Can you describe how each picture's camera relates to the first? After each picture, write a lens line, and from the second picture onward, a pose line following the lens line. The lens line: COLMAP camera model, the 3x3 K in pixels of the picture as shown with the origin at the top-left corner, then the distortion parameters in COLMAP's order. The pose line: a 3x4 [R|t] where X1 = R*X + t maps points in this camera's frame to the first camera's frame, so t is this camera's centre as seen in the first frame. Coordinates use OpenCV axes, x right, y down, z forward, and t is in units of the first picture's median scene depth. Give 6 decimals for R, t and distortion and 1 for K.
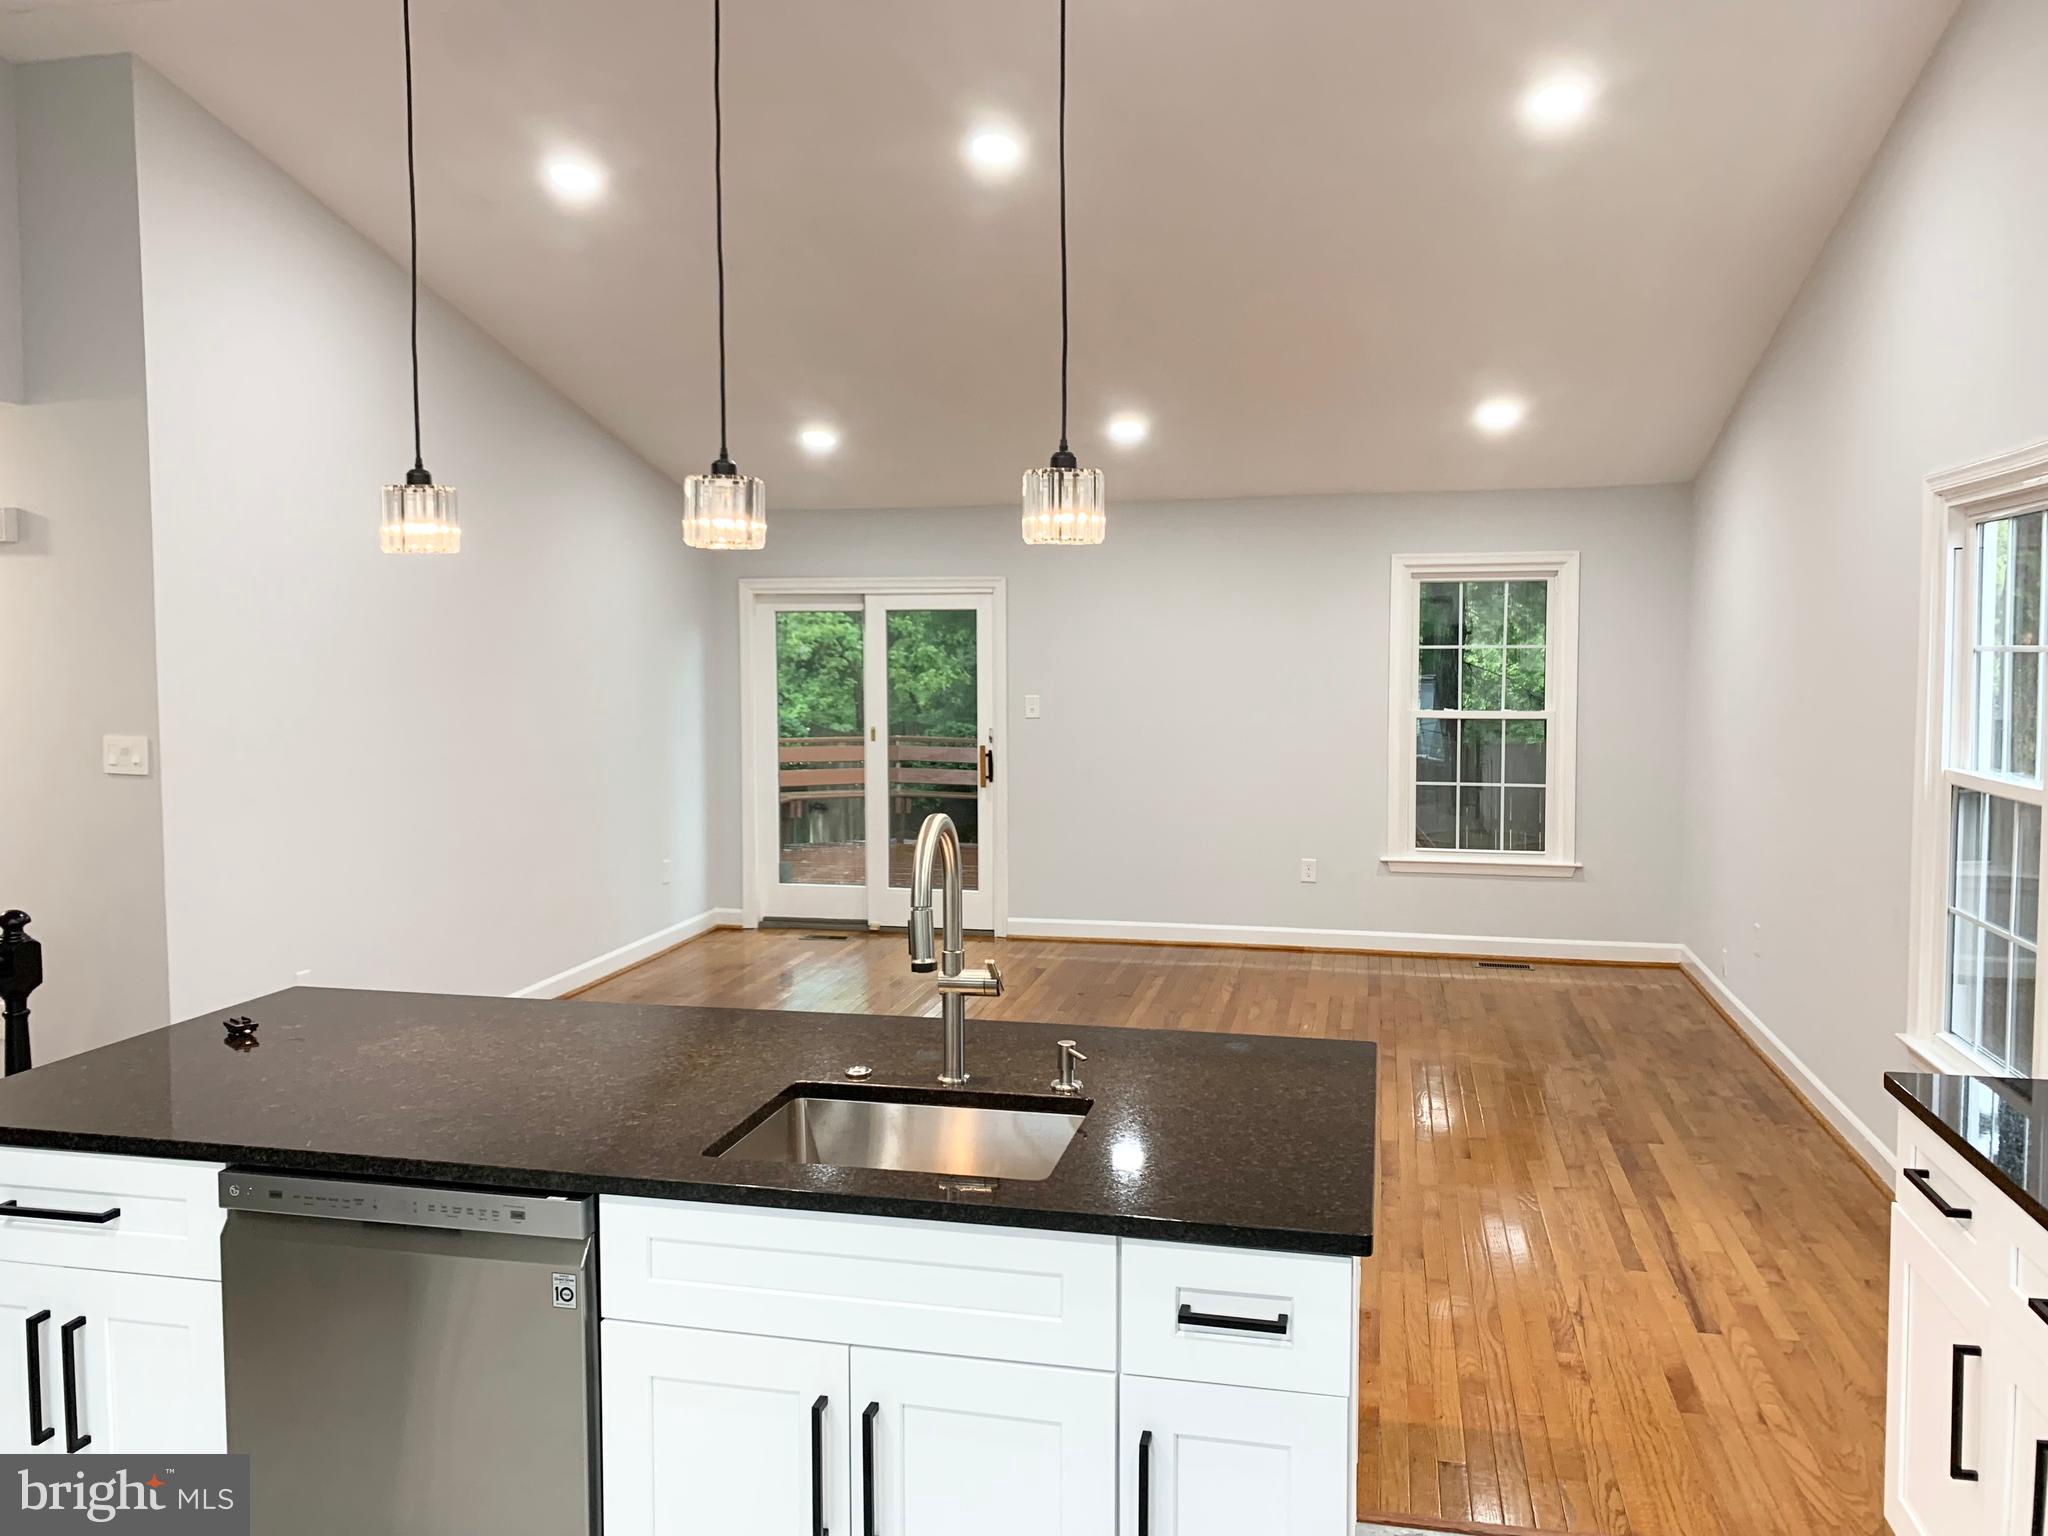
lens RADIAL K [[1540.2, 0, 1024.0], [0, 1540.2, 768.0], [0, 0, 1]] dist [-0.006136, -0.008896]
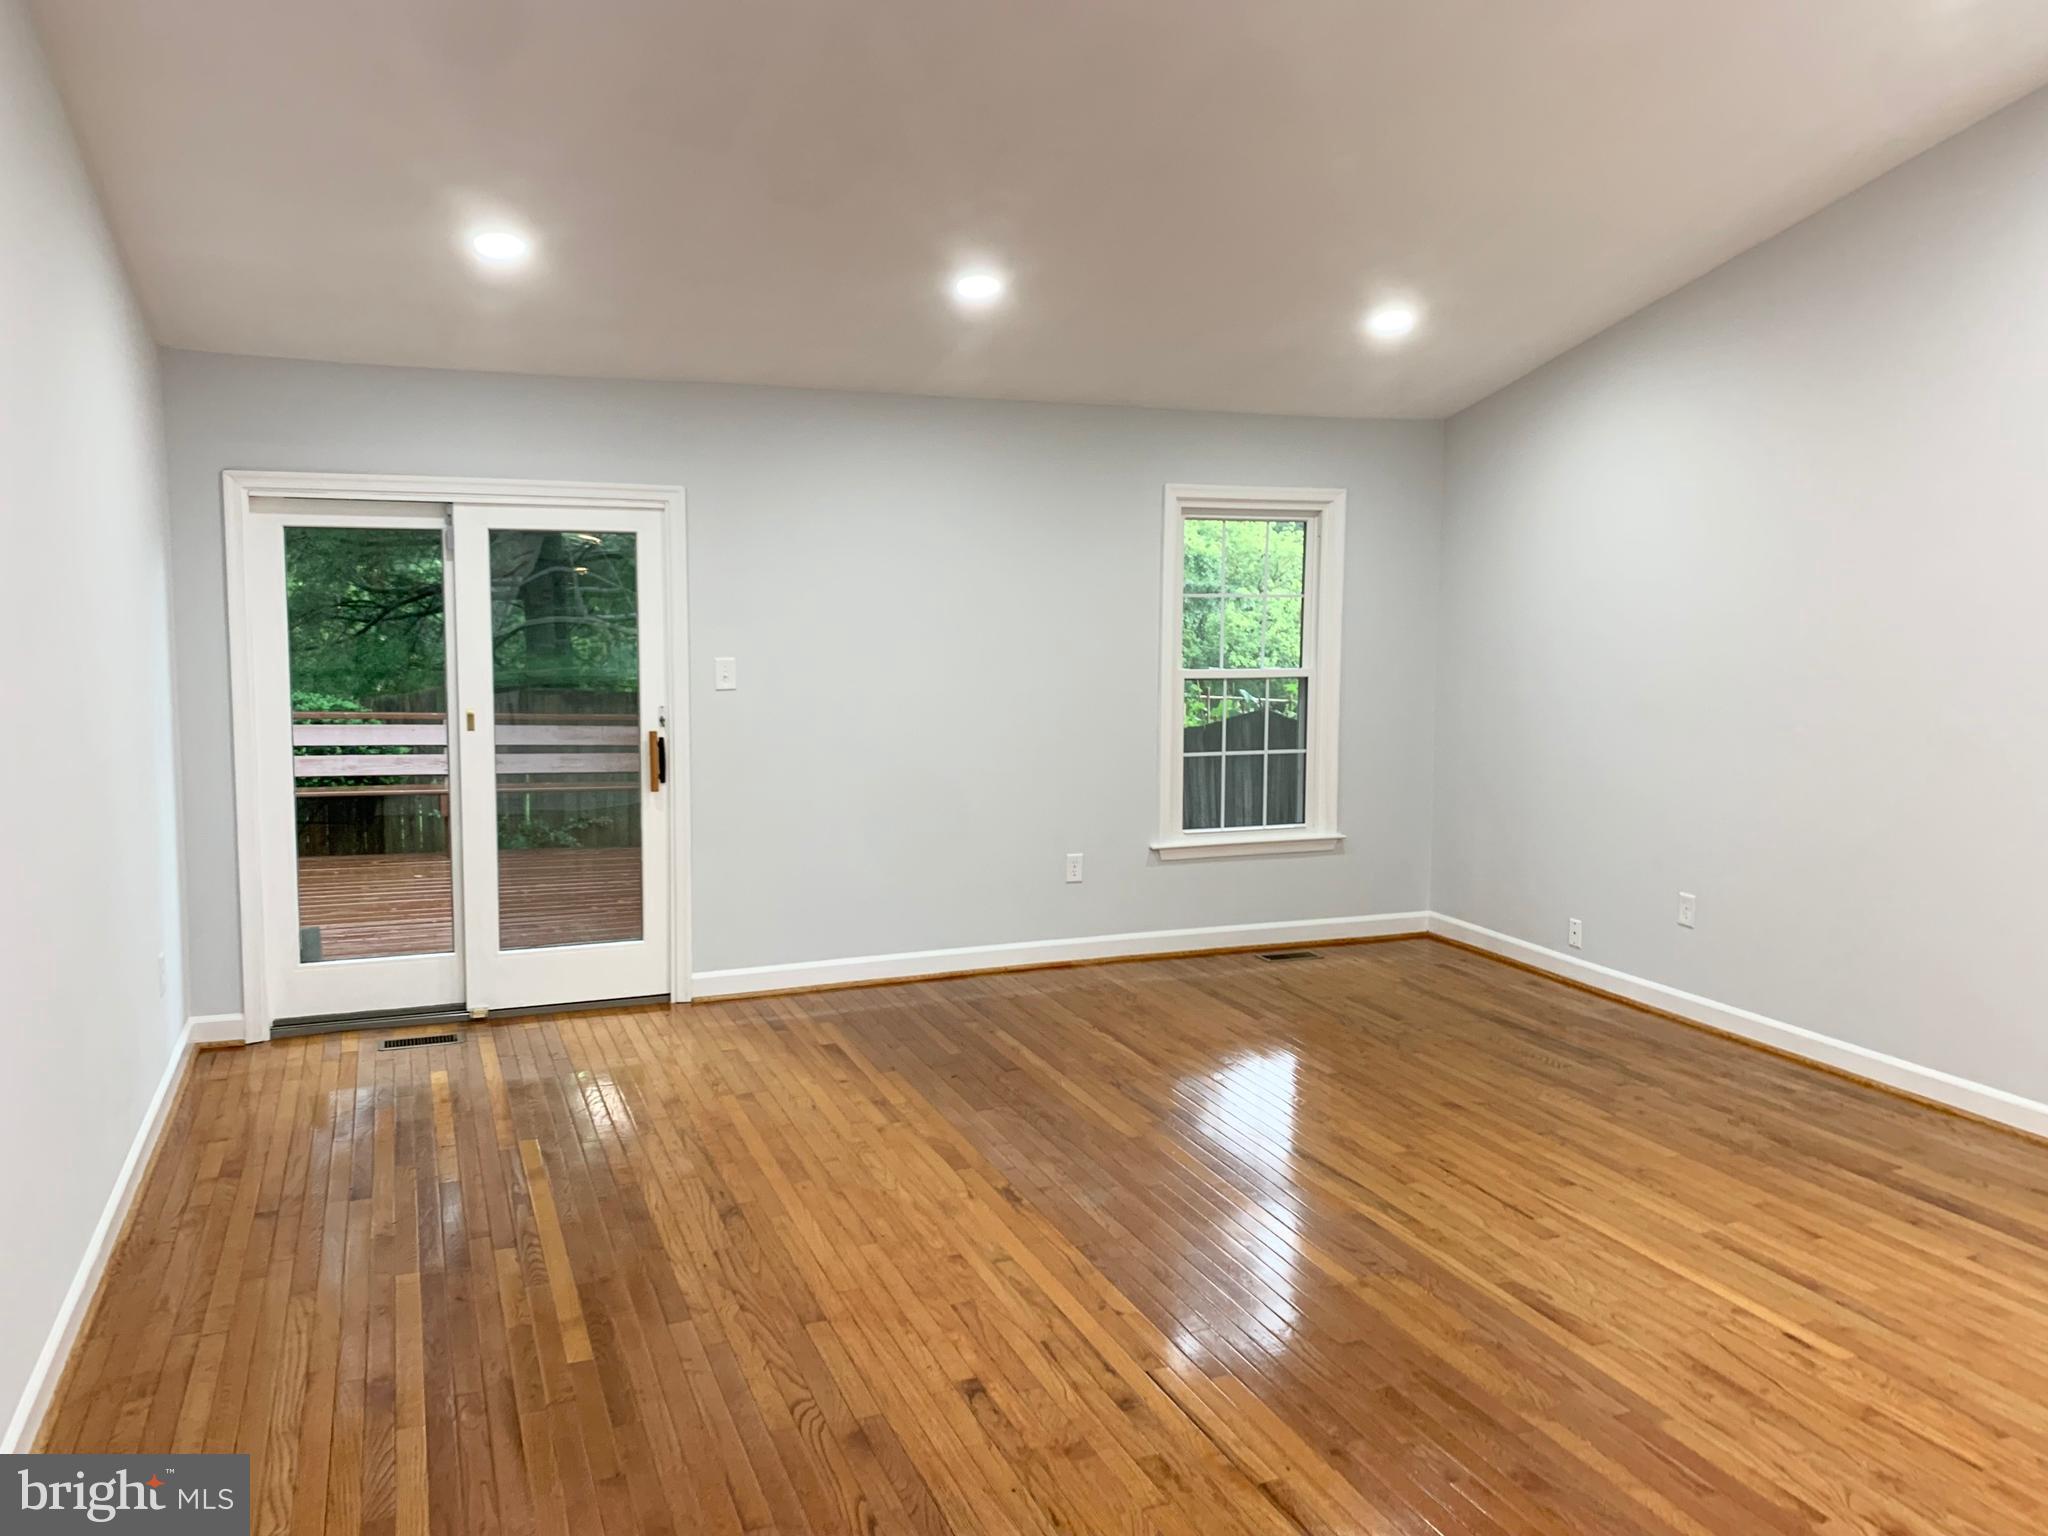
lens RADIAL K [[1540.2, 0, 1024.0], [0, 1540.2, 768.0], [0, 0, 1]] dist [-0.006136, -0.008896]
pose [[0.809387, -0.058694, 0.584336, -0.313141], [0.032233, 0.997933, 0.055591, -0.032911], [-0.586391, -0.026159, 0.809606, 0.361923]]
